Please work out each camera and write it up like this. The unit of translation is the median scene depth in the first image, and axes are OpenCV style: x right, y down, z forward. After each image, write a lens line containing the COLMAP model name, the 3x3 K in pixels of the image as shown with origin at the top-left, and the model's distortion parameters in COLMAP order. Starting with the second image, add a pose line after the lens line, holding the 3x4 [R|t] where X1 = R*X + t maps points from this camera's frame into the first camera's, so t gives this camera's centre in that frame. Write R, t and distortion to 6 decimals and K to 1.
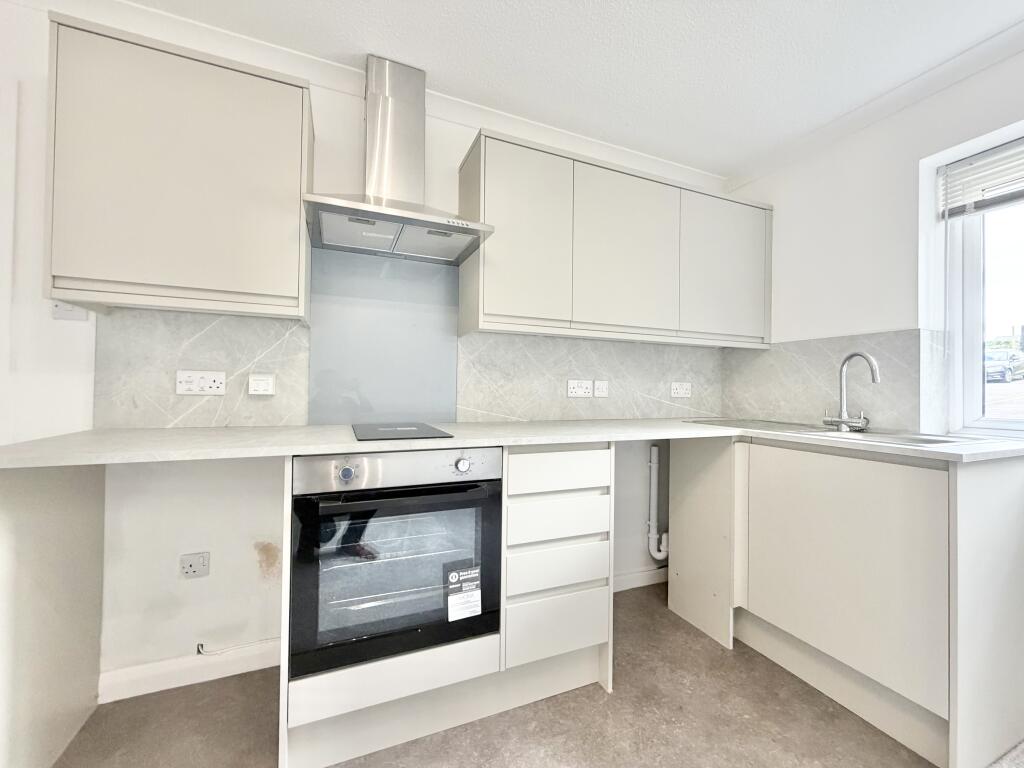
lens RADIAL K [[412.2, 0, 511.1], [0, 412.2, 382.8], [0, 0, 1]] dist [0.000417, -0.000043]
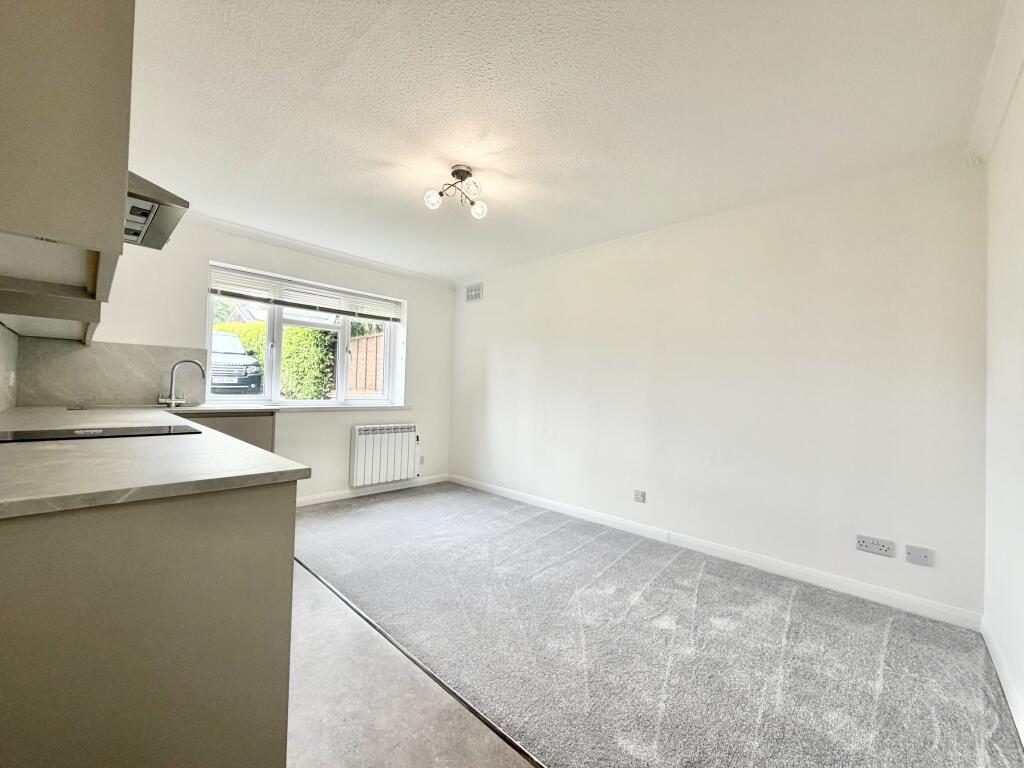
lens RADIAL K [[412.2, 0, 513.1], [0, 412.2, 383.5], [0, 0, 1]] dist [0.000417, -0.000043]
pose [[-0.400063, -0.006775, 0.916463, -1.292980], [-0.044065, 0.998958, -0.011850, -0.015080], [-0.915428, -0.045125, -0.399945, 0.457820]]
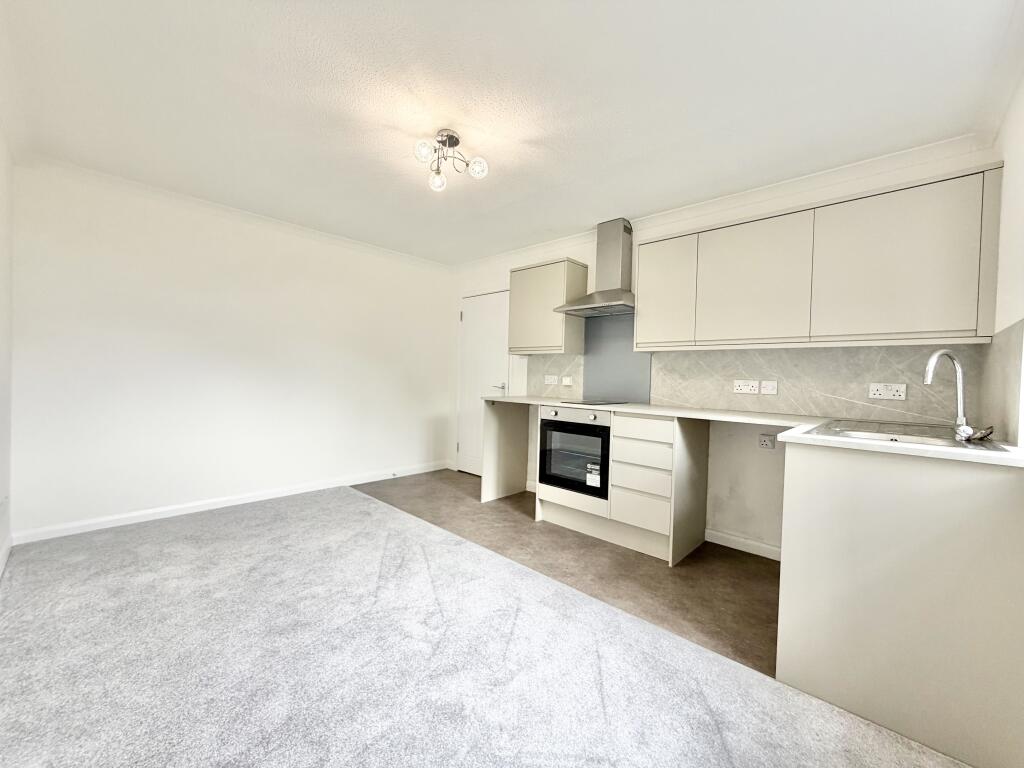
lens RADIAL K [[412.2, 0, 511.3], [0, 412.2, 384.6], [0, 0, 1]] dist [0.000417, -0.000043]
pose [[0.410547, 0.013651, -0.911737, 1.378359], [-0.015093, 0.999853, 0.008173, 0.010239], [0.911714, 0.010406, 0.410693, -0.254554]]
